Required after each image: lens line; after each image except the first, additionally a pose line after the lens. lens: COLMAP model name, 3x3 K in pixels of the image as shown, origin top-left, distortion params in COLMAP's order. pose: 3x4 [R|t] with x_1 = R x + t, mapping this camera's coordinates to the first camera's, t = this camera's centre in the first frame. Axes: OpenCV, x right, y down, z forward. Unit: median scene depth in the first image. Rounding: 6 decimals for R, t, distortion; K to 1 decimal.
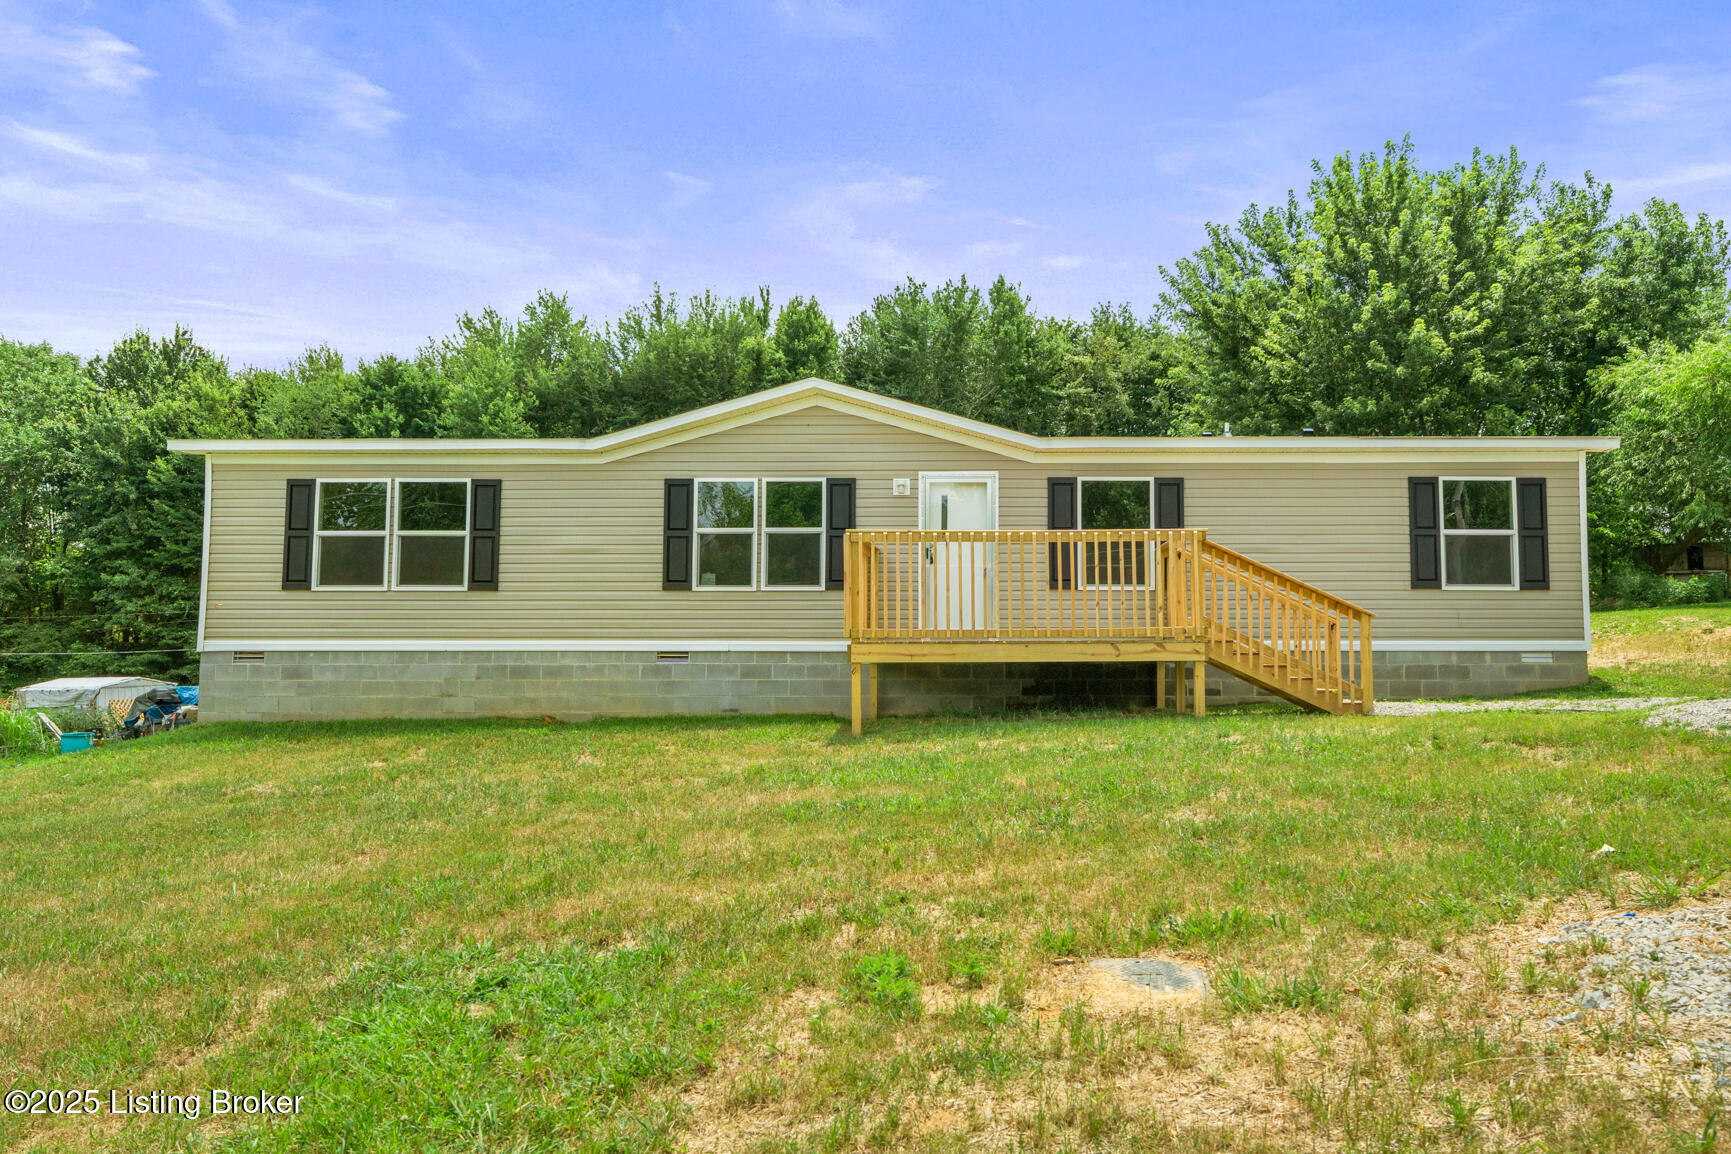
lens RADIAL K [[1146.8, 0, 865.3], [0, 1146.8, 574.0], [0, 0, 1]] dist [-0.008417, -0.000705]
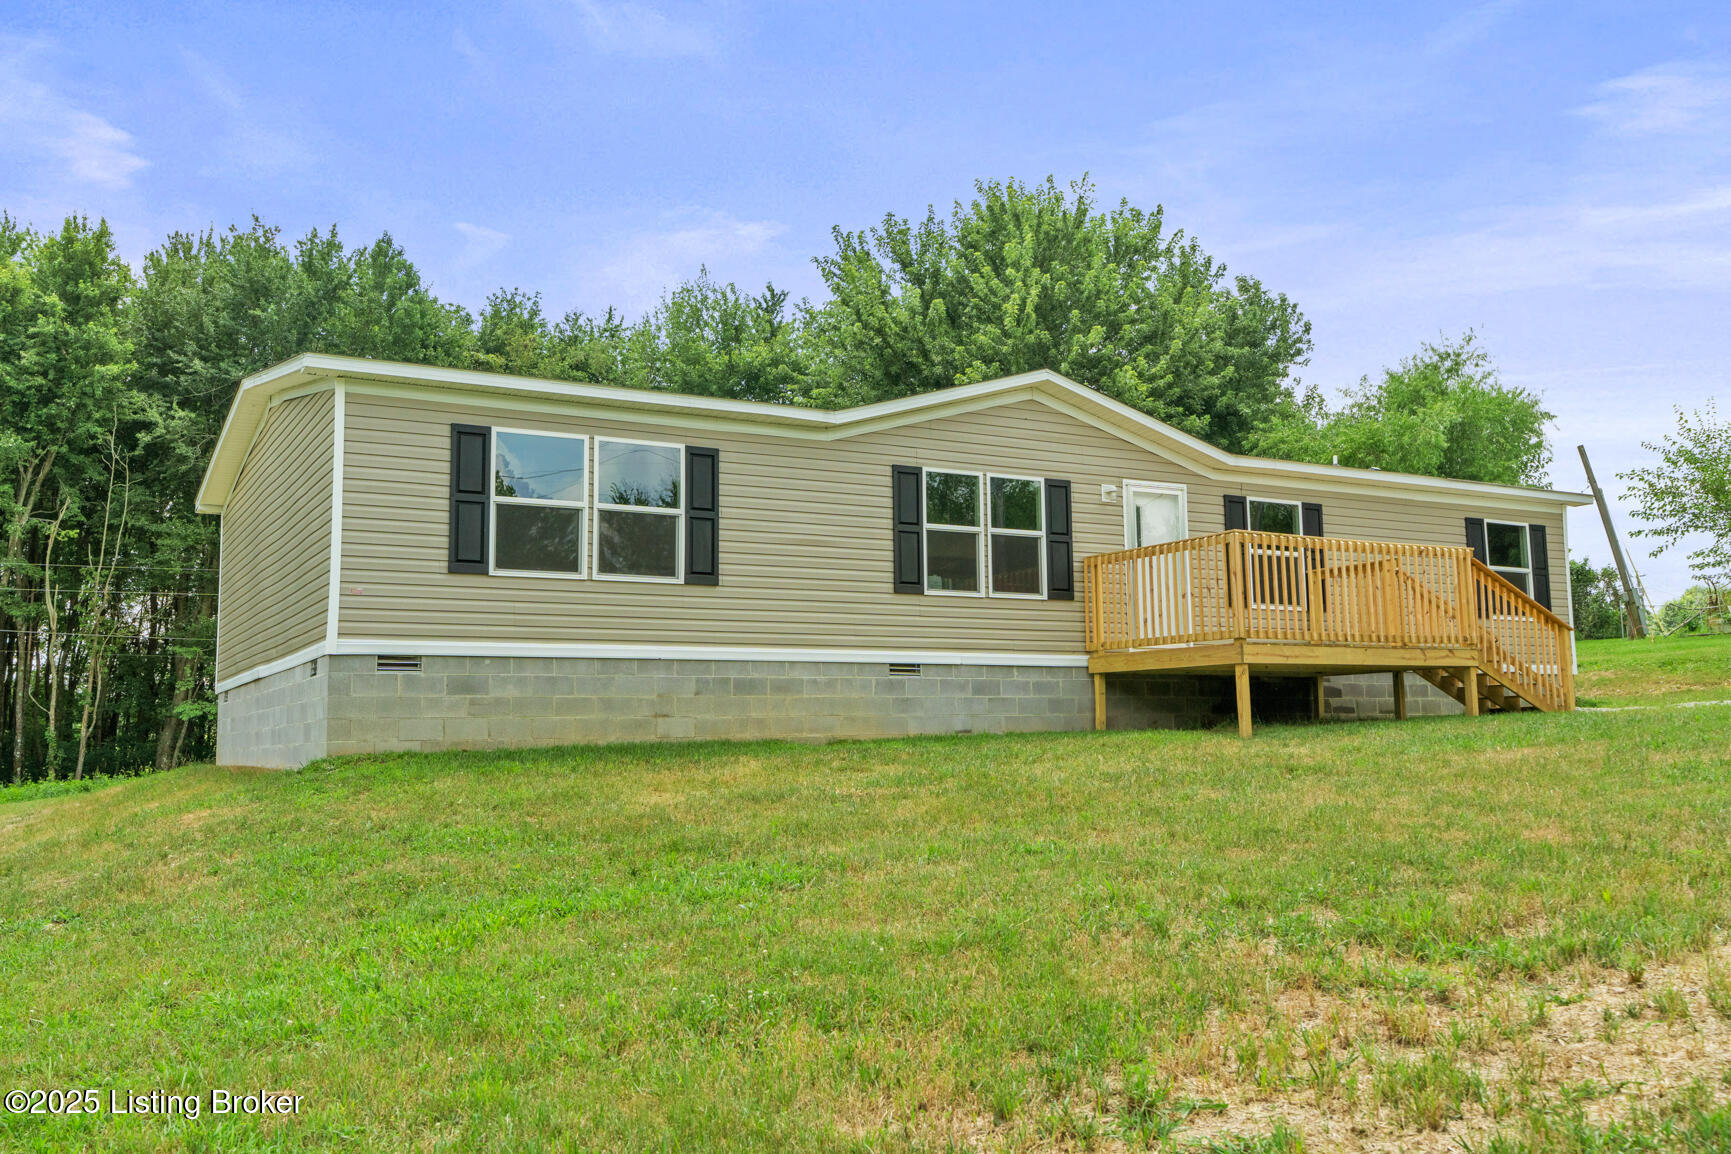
lens RADIAL K [[1523.8, 0, 865.7], [0, 1523.8, 577.1], [0, 0, 1]] dist [-0.010027, -0.007413]
pose [[0.860379, 0.043827, 0.507767, -0.777361], [-0.019233, 0.998378, -0.053584, 0.064146], [-0.509292, 0.036337, 0.859826, 0.023870]]
